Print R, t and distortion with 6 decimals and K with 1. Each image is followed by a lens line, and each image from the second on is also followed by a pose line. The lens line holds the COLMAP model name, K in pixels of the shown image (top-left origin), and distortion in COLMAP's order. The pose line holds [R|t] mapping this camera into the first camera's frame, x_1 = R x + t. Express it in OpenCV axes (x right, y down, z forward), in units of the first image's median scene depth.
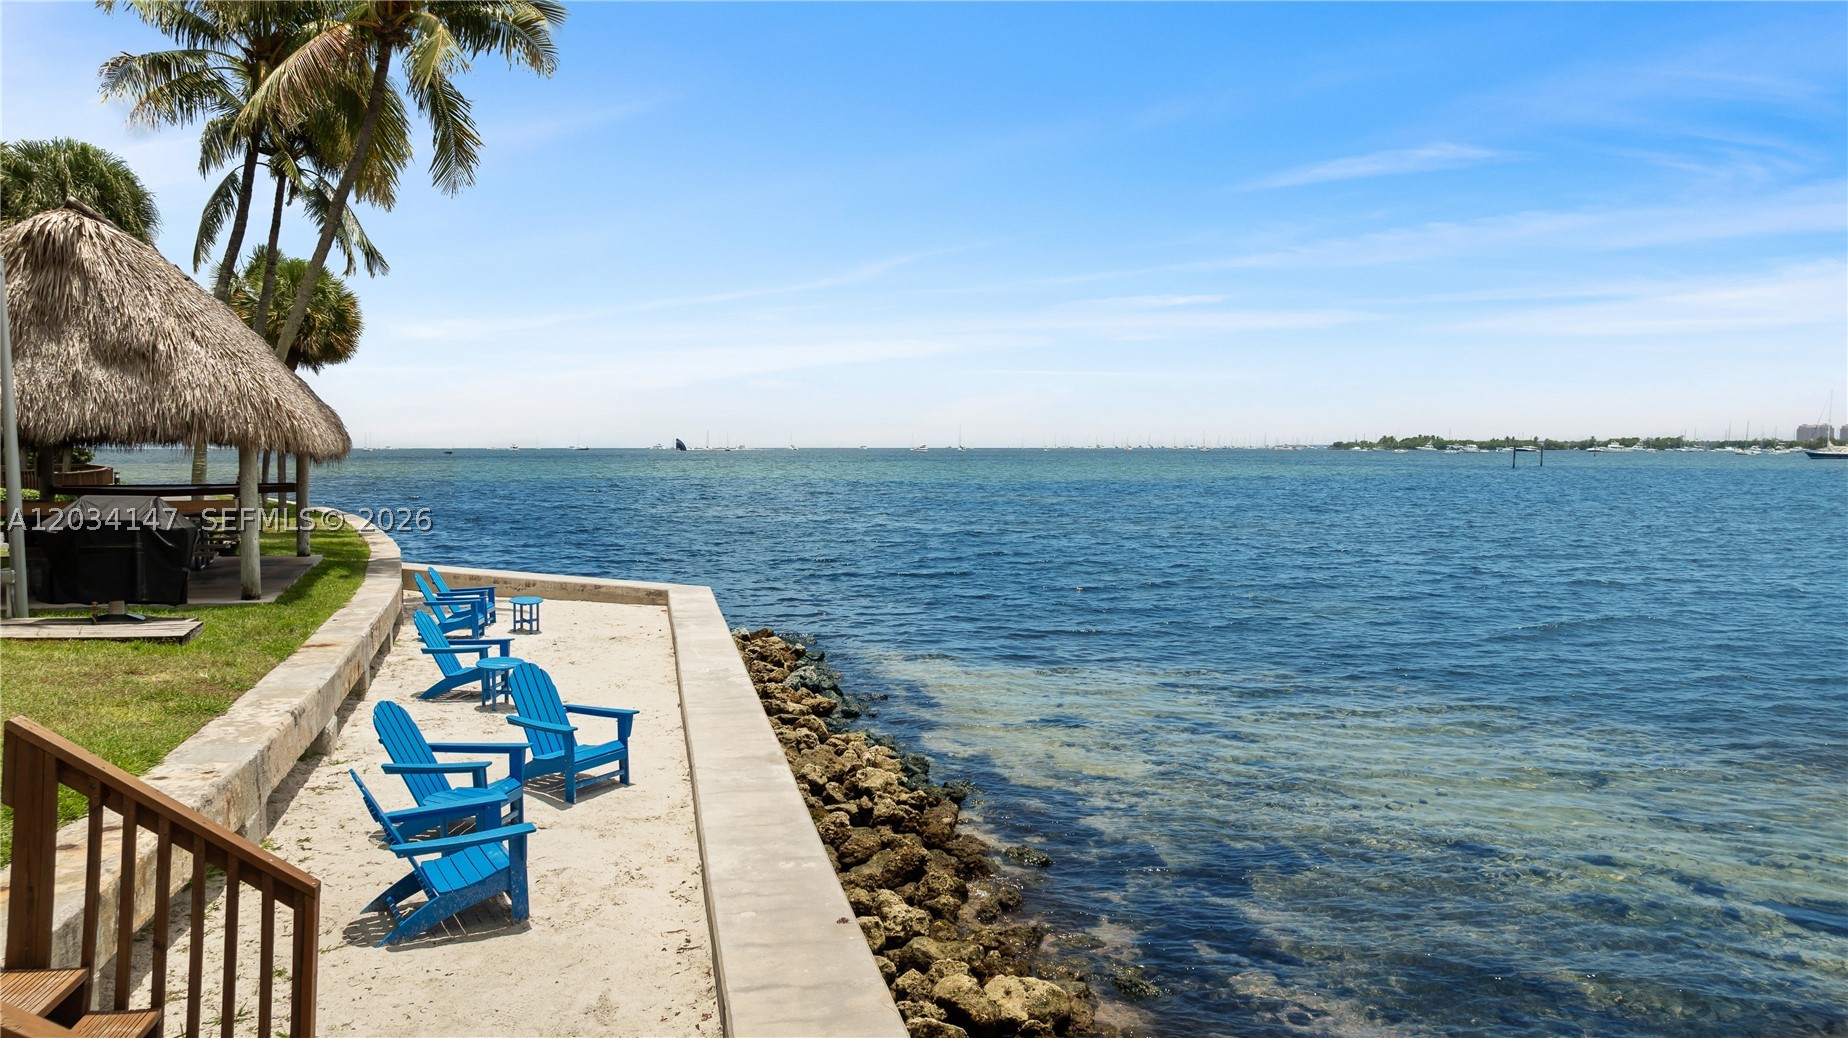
lens RADIAL K [[1295.8, 0, 924.0], [0, 1295.8, 519.0], [0, 0, 1]] dist [-0.013513, -0.001344]
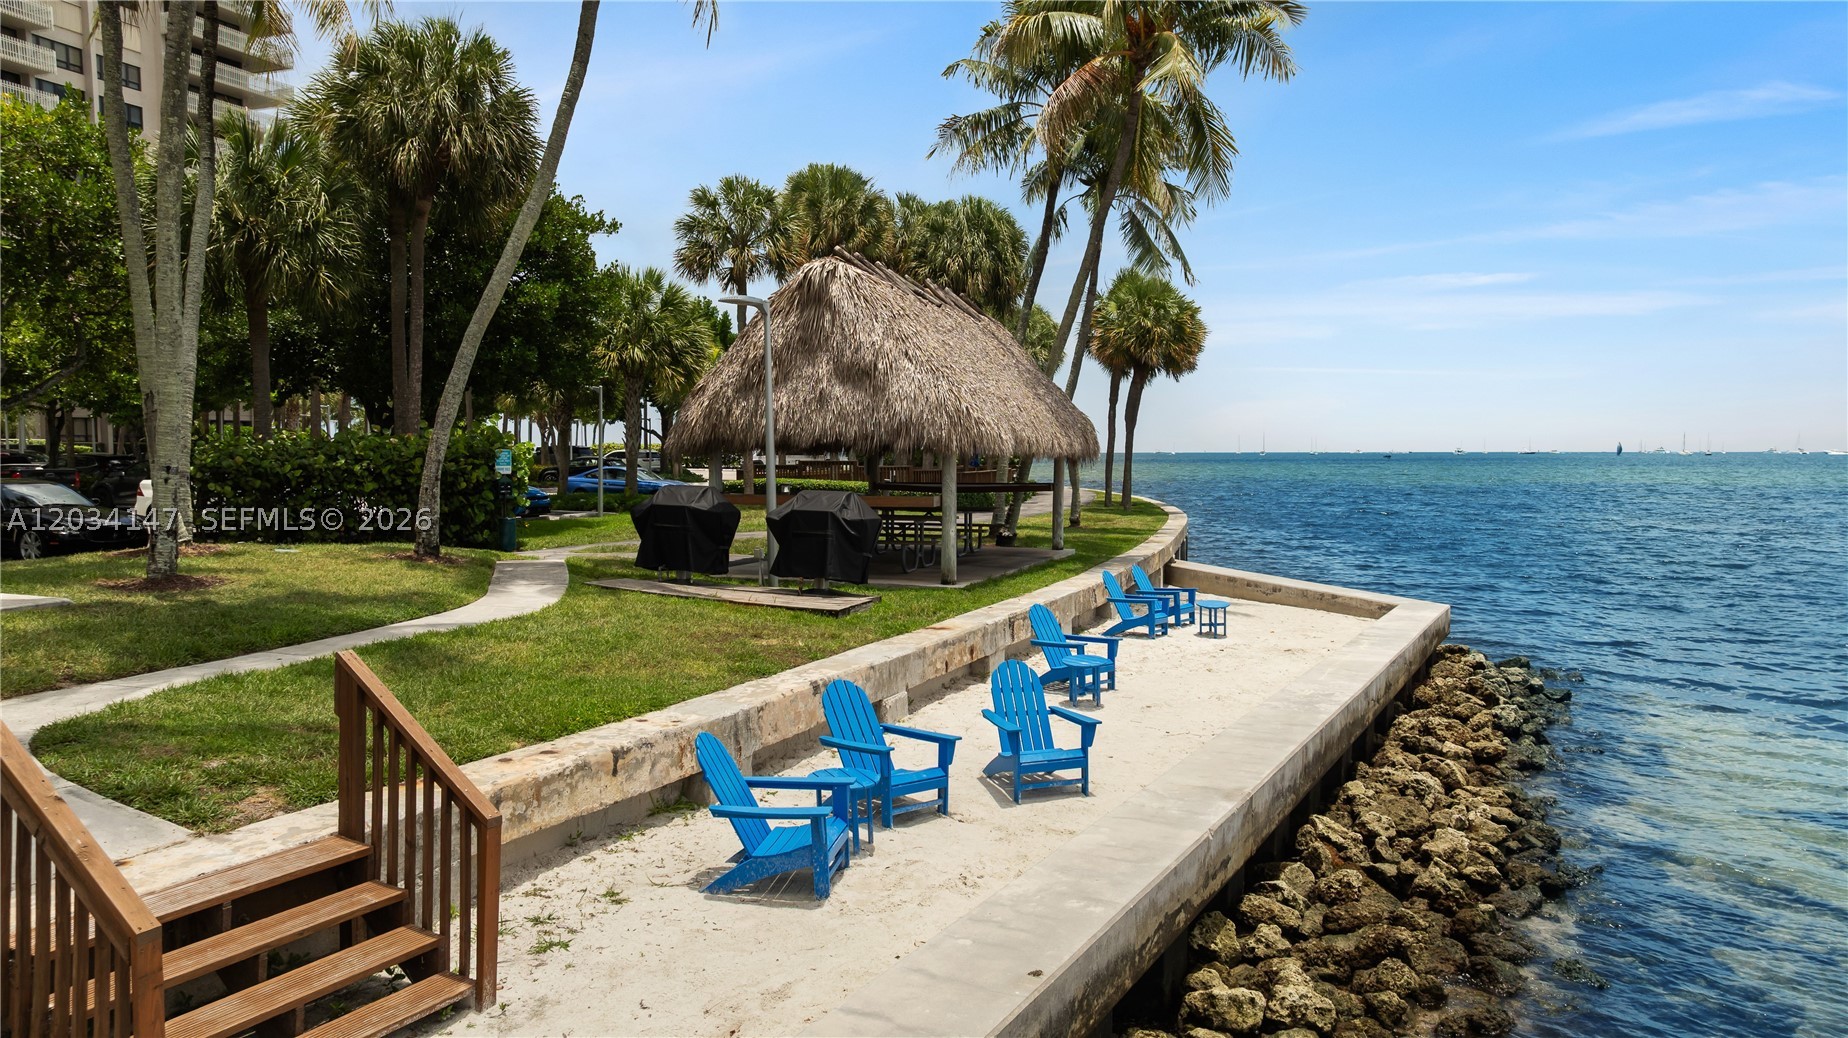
lens RADIAL K [[1295.8, 0, 924.0], [0, 1295.8, 519.0], [0, 0, 1]] dist [-0.013513, -0.001344]
pose [[0.766238, 0.031613, -0.641778, 0.205534], [-0.033773, 0.999390, 0.008906, -0.004985], [0.641668, 0.014851, 0.766839, 0.117378]]
